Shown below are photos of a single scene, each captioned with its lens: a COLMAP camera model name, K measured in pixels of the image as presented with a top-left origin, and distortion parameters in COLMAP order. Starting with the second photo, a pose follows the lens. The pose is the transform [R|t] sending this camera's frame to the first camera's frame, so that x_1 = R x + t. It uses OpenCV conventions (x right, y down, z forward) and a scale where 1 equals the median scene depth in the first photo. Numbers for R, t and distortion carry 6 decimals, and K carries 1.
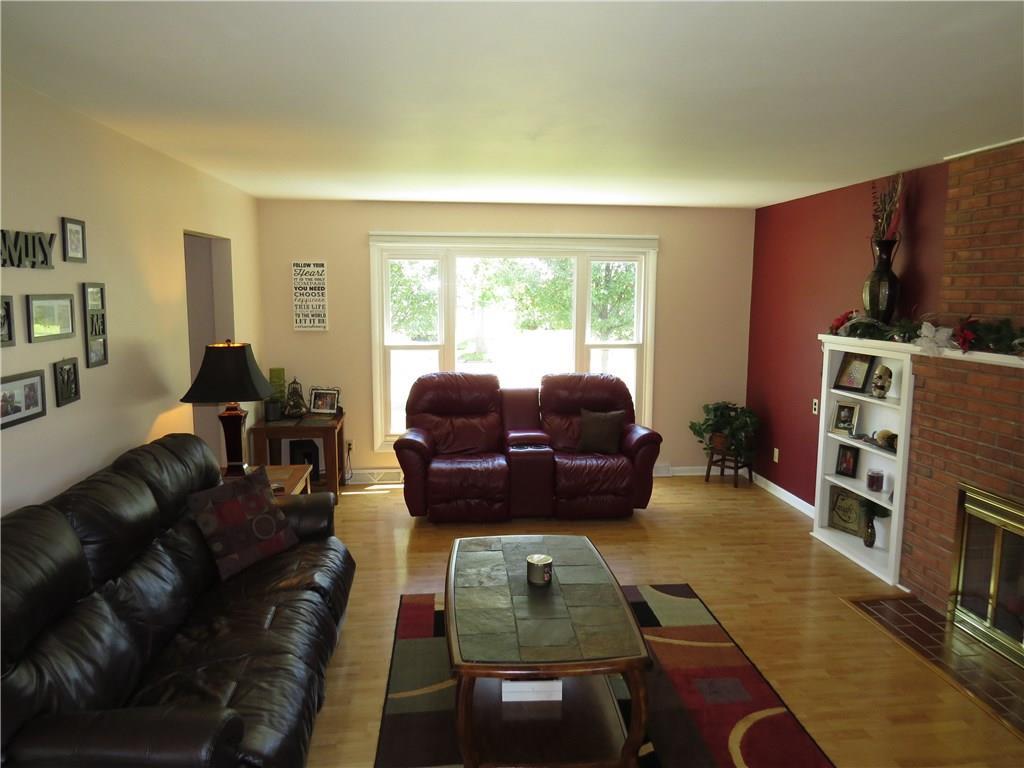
lens RADIAL K [[714.7, 0, 515.2], [0, 714.7, 383.1], [0, 0, 1]] dist [-0.037265, -0.001504]
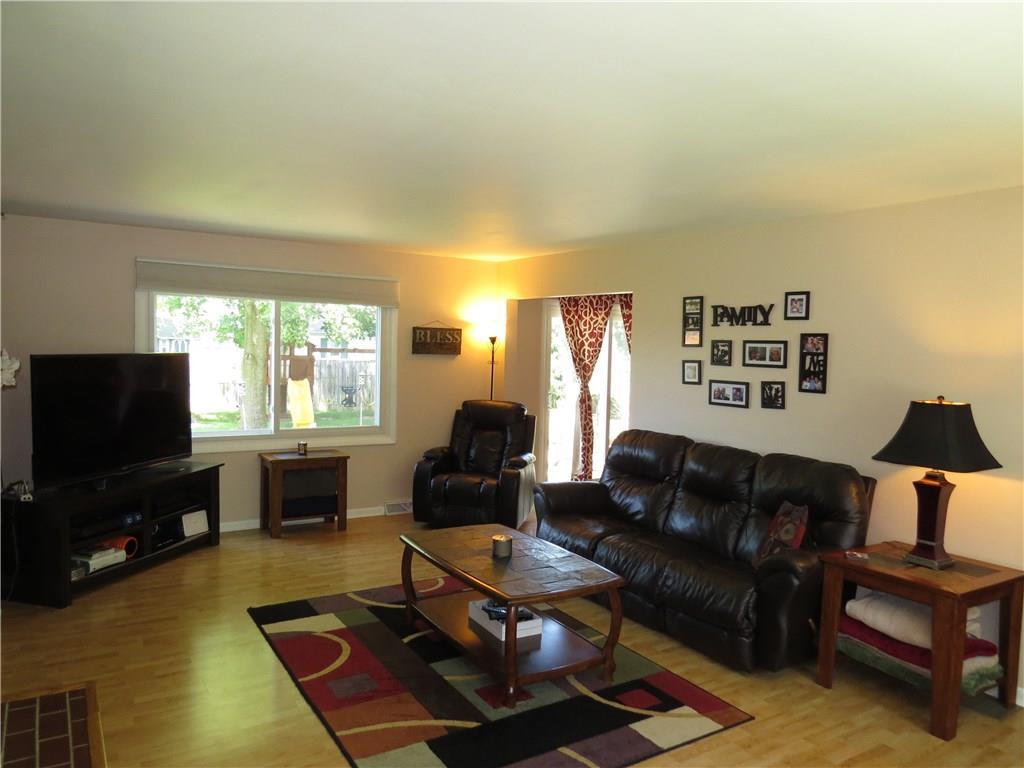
lens RADIAL K [[714.7, 0, 514.6], [0, 714.7, 382.4], [0, 0, 1]] dist [-0.037265, -0.001504]
pose [[-0.910867, -0.004931, -0.412671, 0.564101], [-0.079241, 0.983413, 0.163154, -0.245651], [0.405022, 0.181312, -0.896149, 2.188059]]
